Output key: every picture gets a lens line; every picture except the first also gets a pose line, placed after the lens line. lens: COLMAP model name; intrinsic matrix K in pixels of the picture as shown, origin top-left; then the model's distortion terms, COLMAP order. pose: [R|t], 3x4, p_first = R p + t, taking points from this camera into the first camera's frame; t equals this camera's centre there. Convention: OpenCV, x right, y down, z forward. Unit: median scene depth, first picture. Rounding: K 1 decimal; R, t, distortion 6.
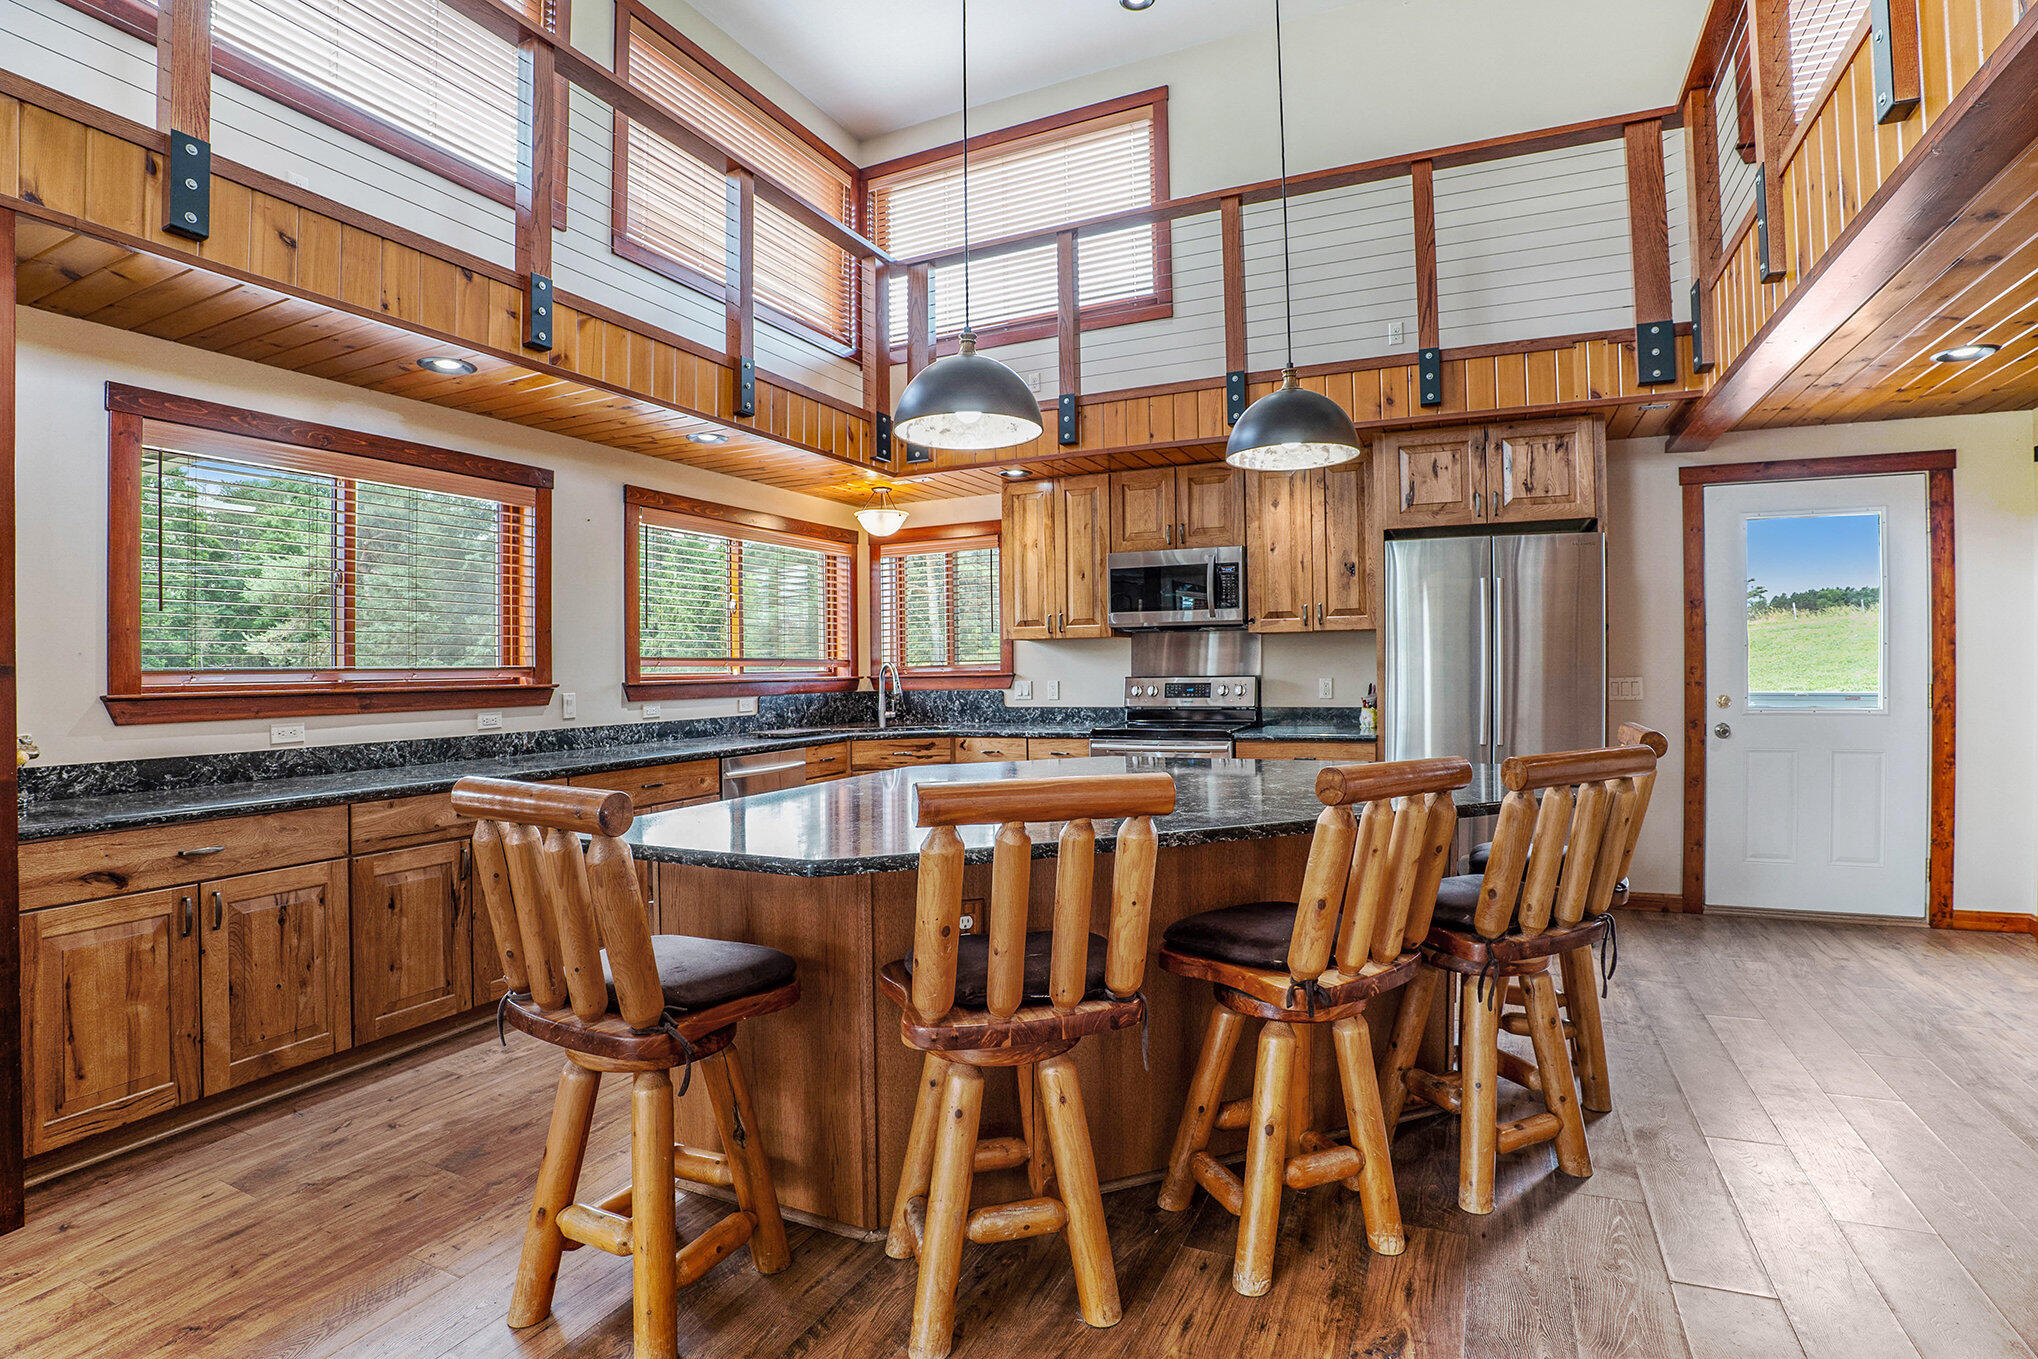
lens RADIAL K [[955.1, 0, 1068.0], [0, 955.1, 630.0], [0, 0, 1]] dist [-0.064124, 0.001081]
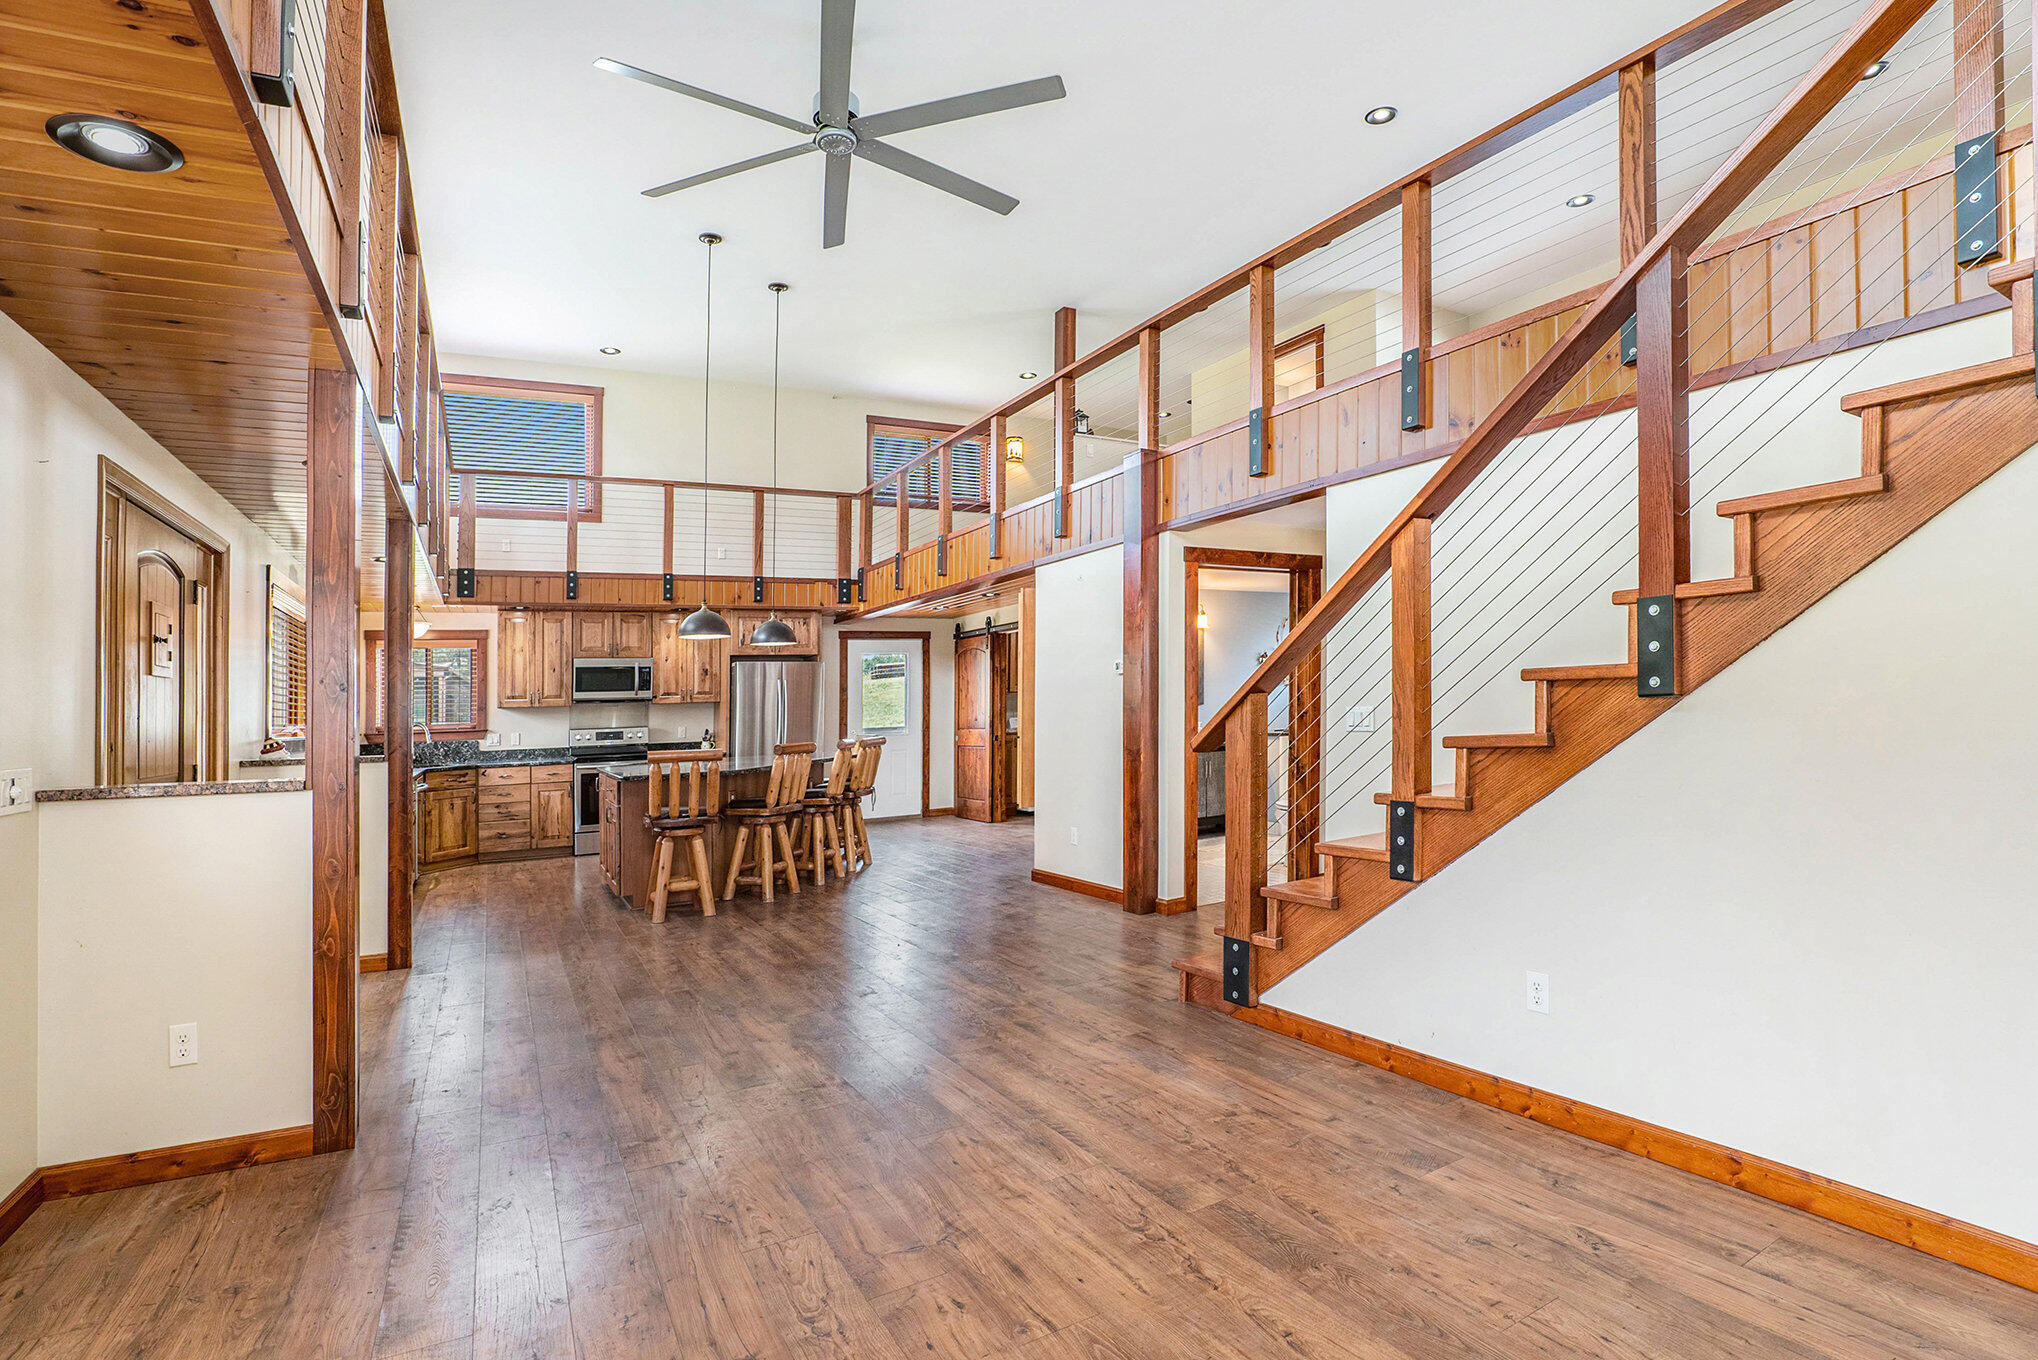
lens RADIAL K [[987.0, 0, 1040.7], [0, 987.0, 669.6], [0, 0, 1]] dist [-0.121171, 0.033833]
pose [[0.587206, 0.019809, 0.809195, -0.919242], [-0.002185, 0.999736, -0.022887, -0.021944], [-0.809434, 0.011671, 0.587094, -0.756986]]
